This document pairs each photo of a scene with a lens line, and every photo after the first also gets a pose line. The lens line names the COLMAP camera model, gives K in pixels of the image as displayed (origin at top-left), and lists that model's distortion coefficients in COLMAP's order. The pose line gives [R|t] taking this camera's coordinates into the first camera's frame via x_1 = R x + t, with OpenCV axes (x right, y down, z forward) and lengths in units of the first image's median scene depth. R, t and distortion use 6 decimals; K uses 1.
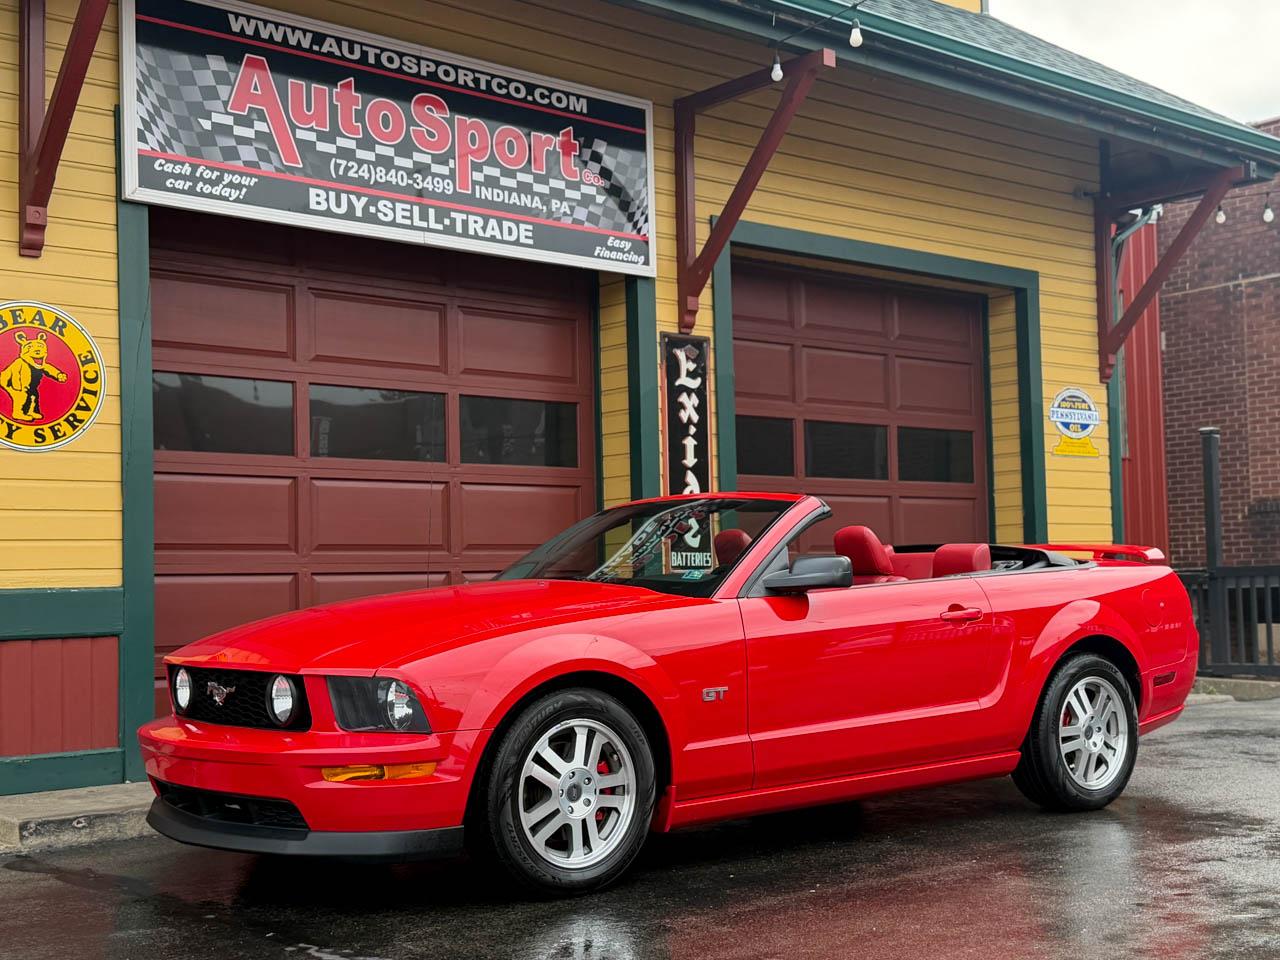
lens RADIAL K [[1661.6, 0, 660.7], [0, 1661.6, 504.9], [0, 0, 1]] dist [0.193338, -0.481621]
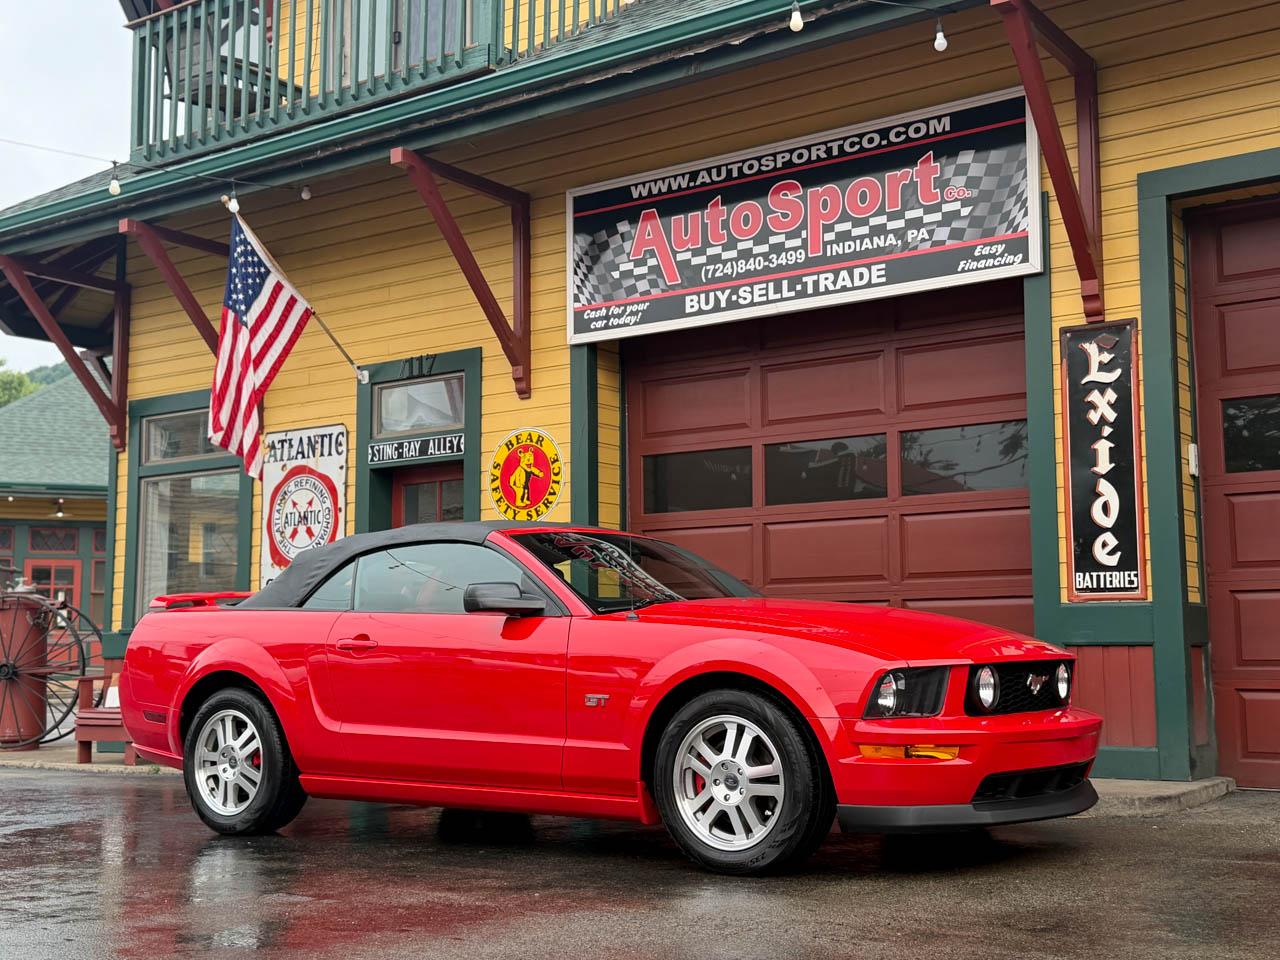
lens RADIAL K [[1522.1, 0, 647.9], [0, 1522.1, 477.4], [0, 0, 1]] dist [0.184203, -0.448946]
pose [[0.249016, -0.092461, -0.964076, 0.827575], [0.053694, 0.995219, -0.081579, 0.035597], [0.967010, -0.031450, 0.252790, 0.645110]]
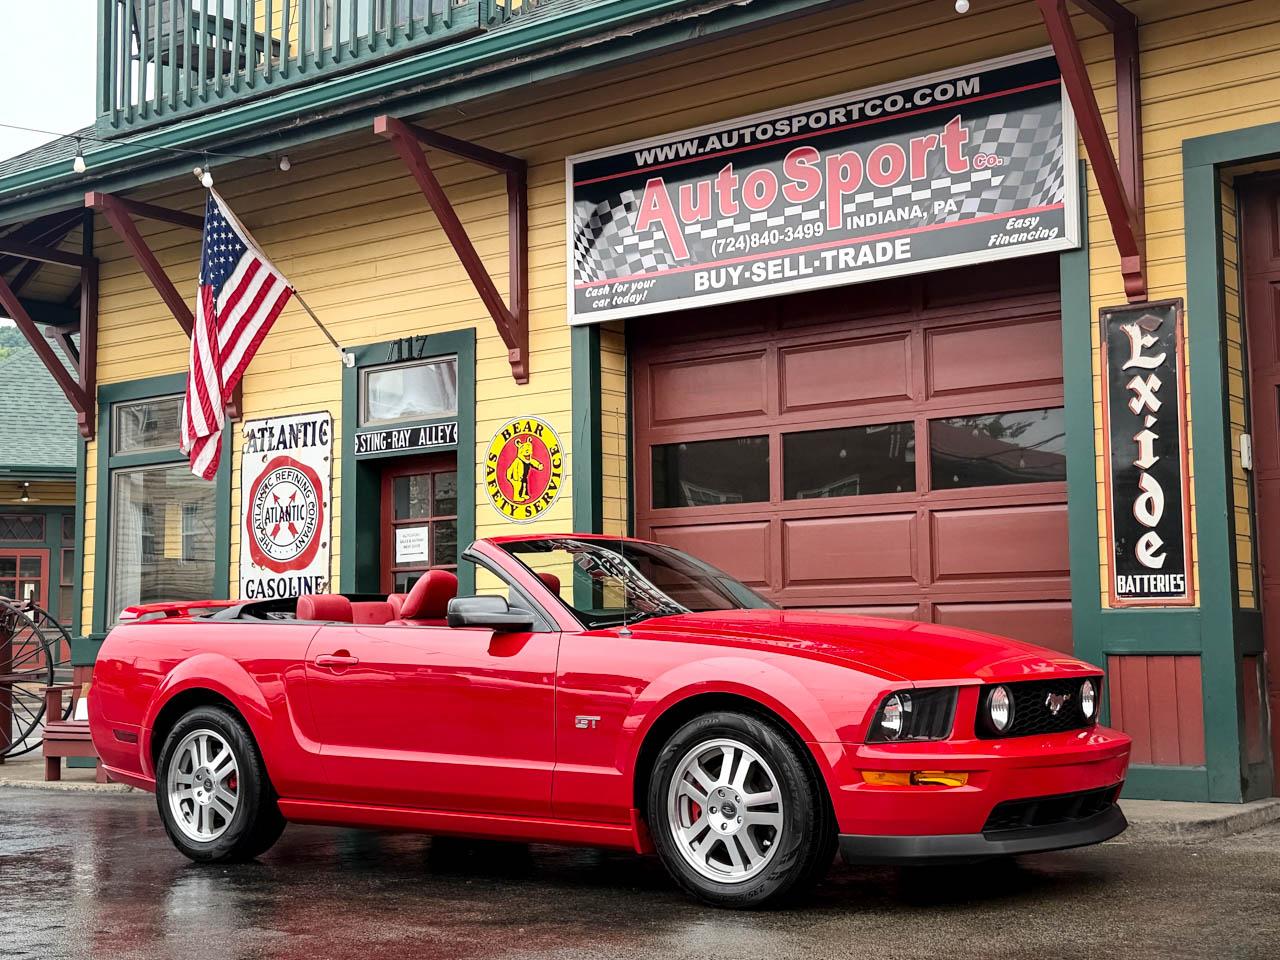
lens RADIAL K [[1721.0, 0, 629.5], [0, 1721.0, 455.1], [0, 0, 1]] dist [0.165310, -0.356501]
pose [[0.219304, -0.089055, -0.971584, 0.873352], [0.058986, 0.995214, -0.077907, 0.023894], [0.973872, -0.040224, 0.223508, 0.651534]]
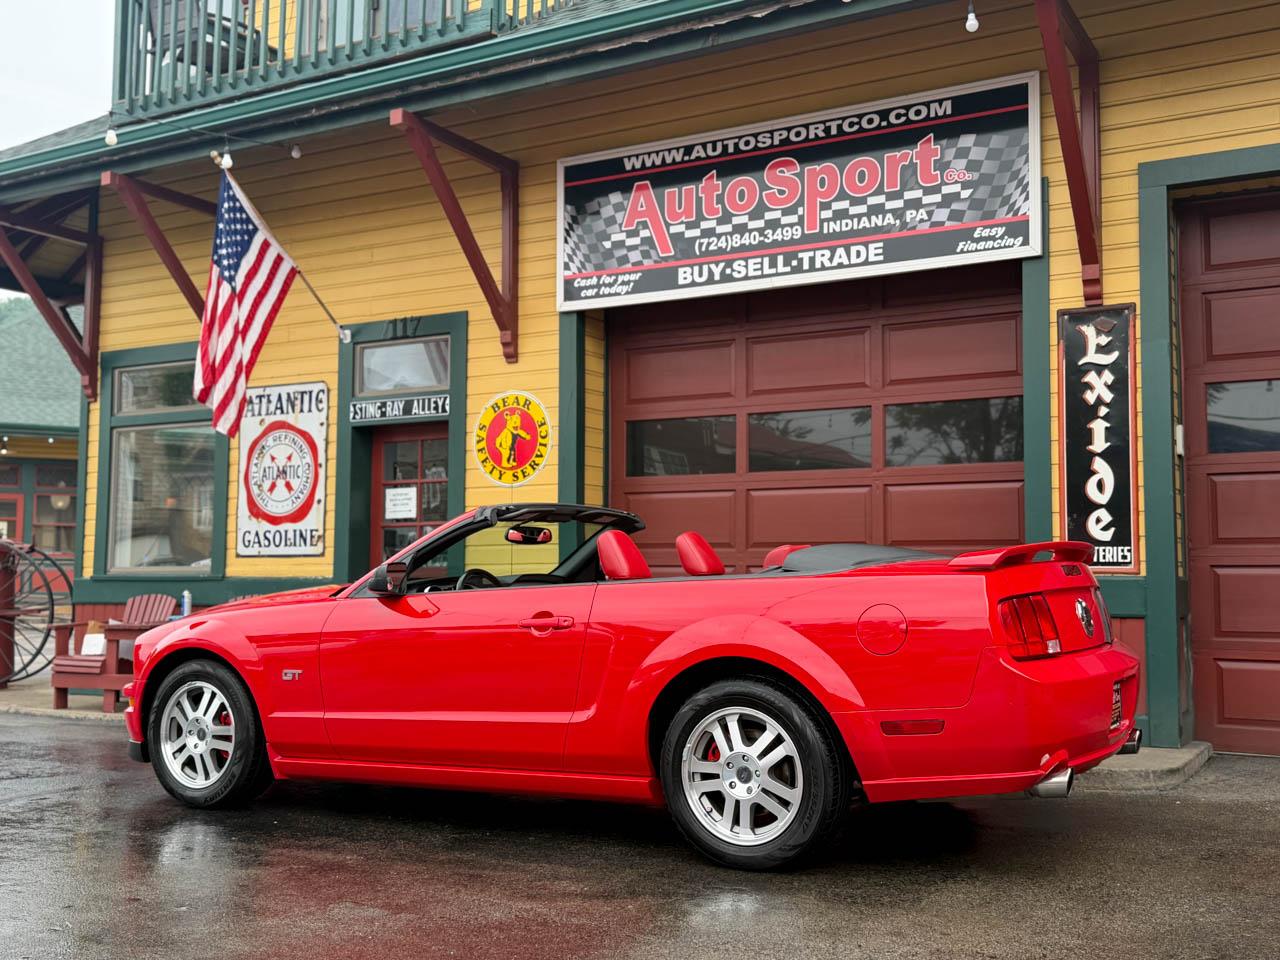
lens RADIAL K [[1321.0, 0, 649.2], [0, 1321.0, 473.4], [0, 0, 1]] dist [0.196068, -0.475002]
pose [[0.338795, -0.052156, -0.939413, 0.698033], [0.039816, 0.998363, -0.041070, 0.009619], [0.940017, -0.023489, 0.340317, 0.594996]]
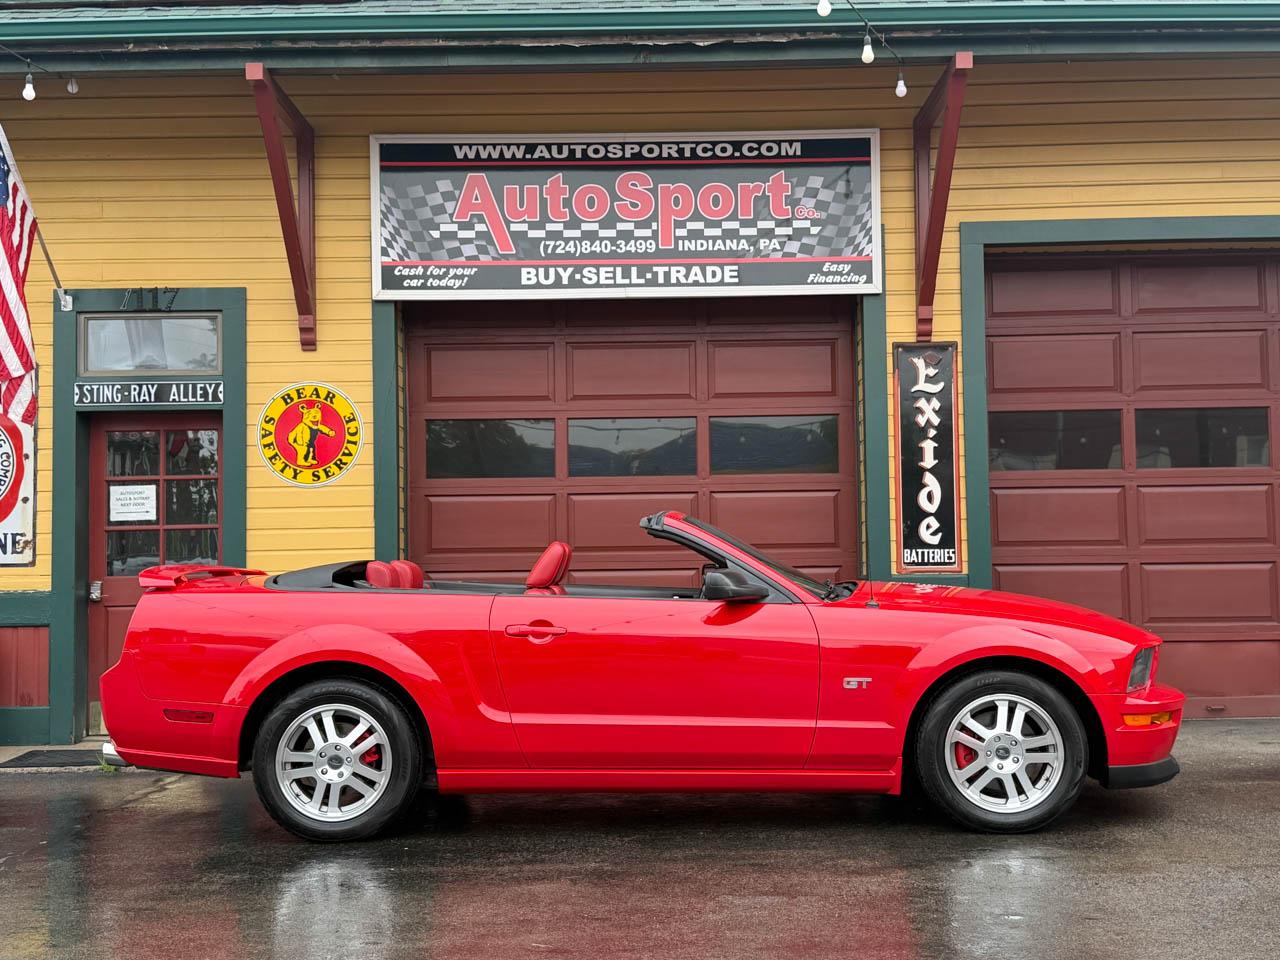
lens RADIAL K [[1441.1, 0, 637.9], [0, 1441.1, 487.6], [0, 0, 1]] dist [0.168469, -0.339813]
pose [[0.754259, -0.027779, -0.655989, 0.541163], [0.032498, 0.999460, -0.004958, -0.013854], [0.655772, -0.017579, 0.754754, 0.217721]]
